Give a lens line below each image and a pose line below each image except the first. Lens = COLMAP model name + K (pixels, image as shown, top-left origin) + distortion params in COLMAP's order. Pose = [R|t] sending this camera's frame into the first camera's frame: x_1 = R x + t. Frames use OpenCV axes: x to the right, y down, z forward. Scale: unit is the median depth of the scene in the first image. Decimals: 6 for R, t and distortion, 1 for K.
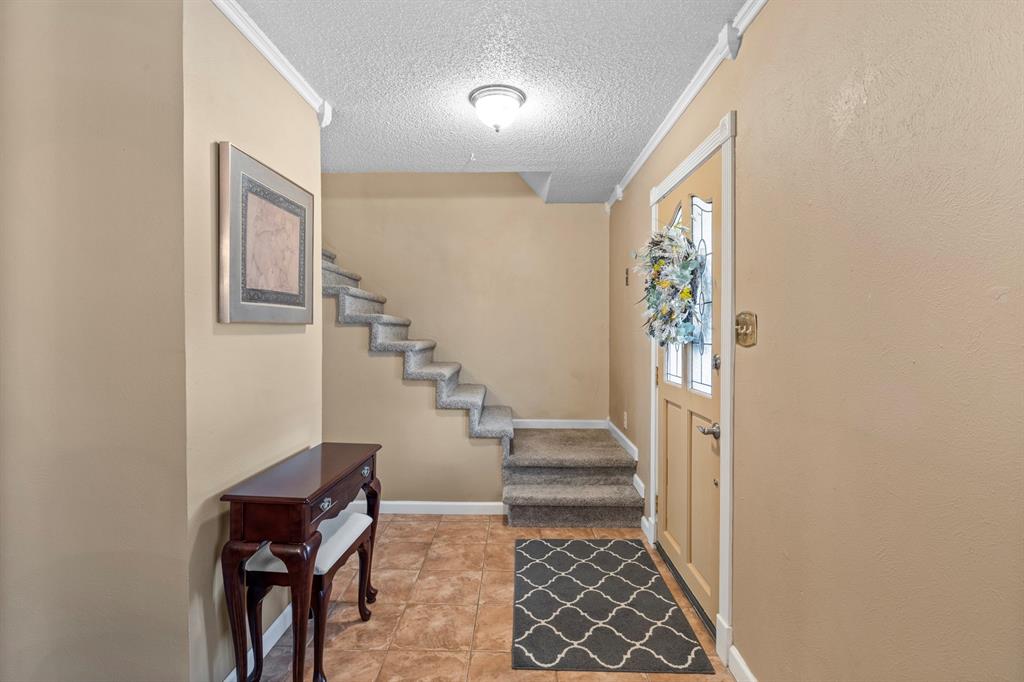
lens RADIAL K [[496.4, 0, 512.0], [0, 496.4, 341.0], [0, 0, 1]] dist [0.002856, 0.000013]
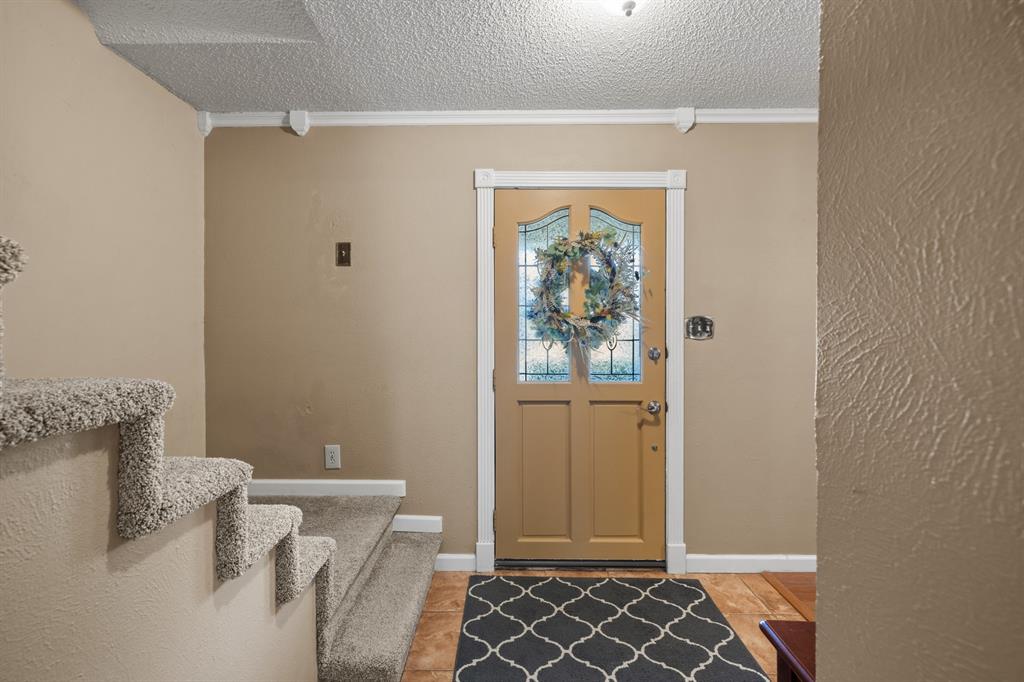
lens RADIAL K [[425.0, 0, 510.5], [0, 425.0, 336.3], [0, 0, 1]] dist [0.001265, 0.000018]
pose [[-0.000709, -0.015874, 0.999874, -0.413176], [0.021616, 0.999640, 0.015885, -0.016978], [-0.999766, 0.021624, -0.000365, 0.828841]]
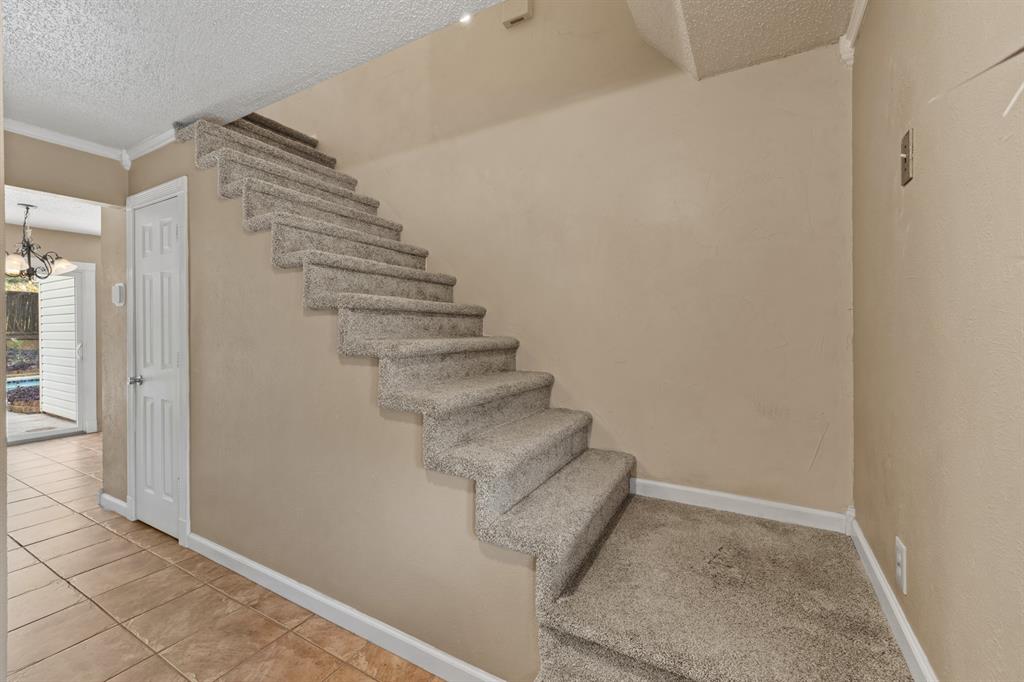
lens RADIAL K [[432.1, 0, 506.6], [0, 432.1, 332.1], [0, 0, 1]] dist [0.000630, -0.000103]
pose [[0.871504, -0.000502, -0.490388, 0.148400], [-0.006716, 0.999893, -0.012959, -0.002217], [0.490342, 0.014587, 0.871408, 0.652920]]
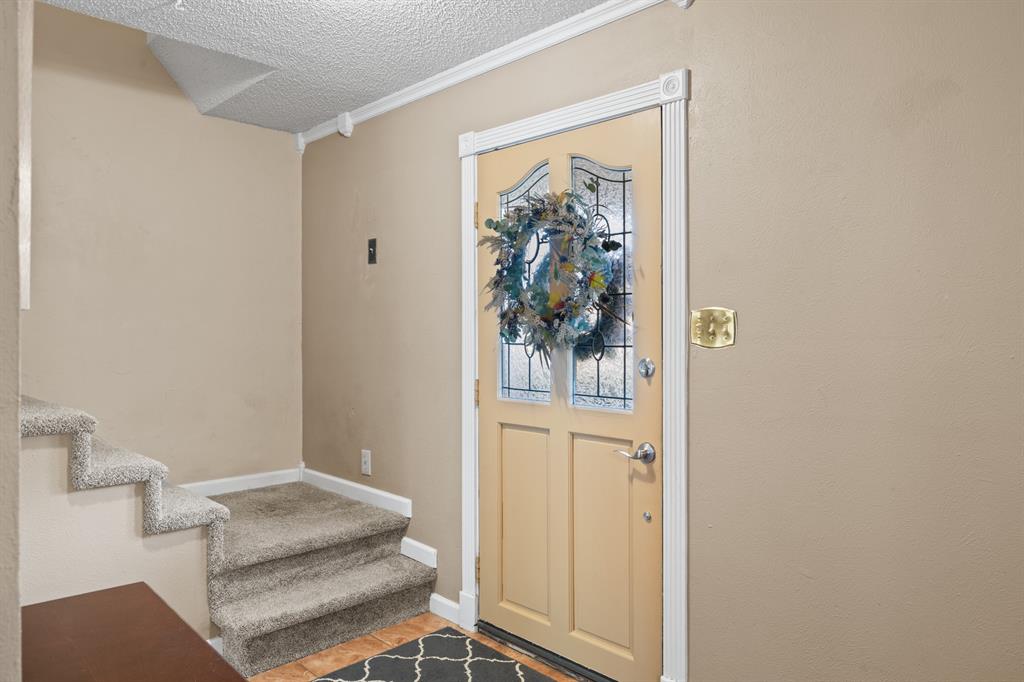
lens RADIAL K [[681.6, 0, 515.5], [0, 681.6, 336.2], [0, 0, 1]] dist [-0.001916, -0.000245]
pose [[0.701457, -0.006397, 0.712683, -0.323030], [0.015077, 0.999869, -0.005864, -0.004377], [-0.712552, 0.014859, 0.701462, 0.223097]]
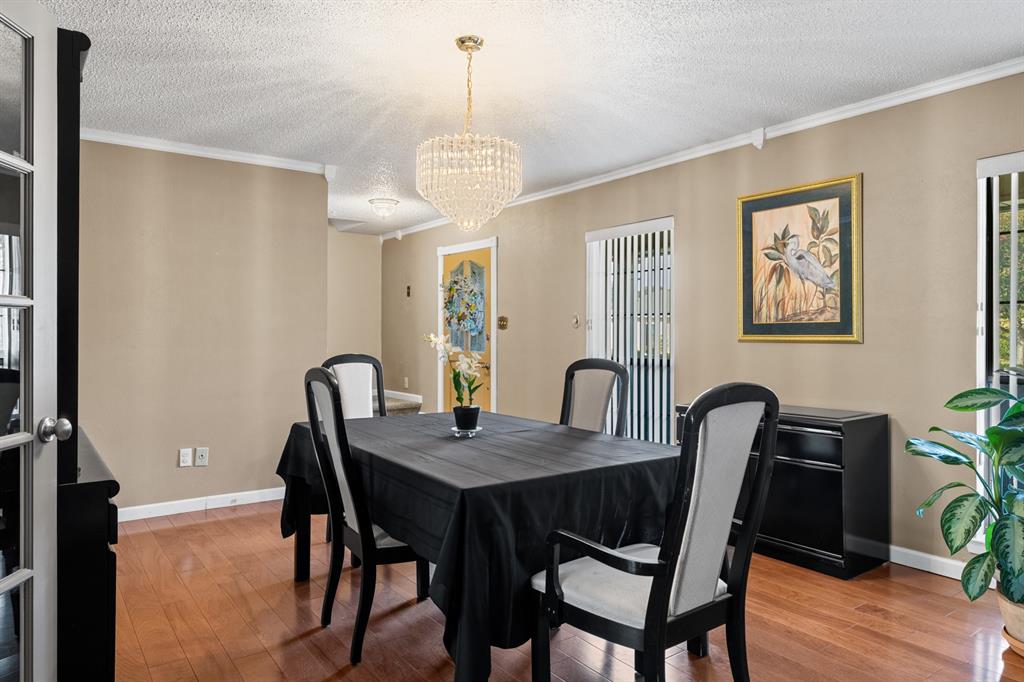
lens RADIAL K [[666.7, 0, 512.0], [0, 666.7, 341.0], [0, 0, 1]] dist [-0.002445, -0.000435]
pose [[0.800332, -0.002640, 0.599552, -0.843025], [0.009110, 0.999928, -0.007757, 0.052497], [-0.599489, 0.011670, 0.800298, -0.968547]]
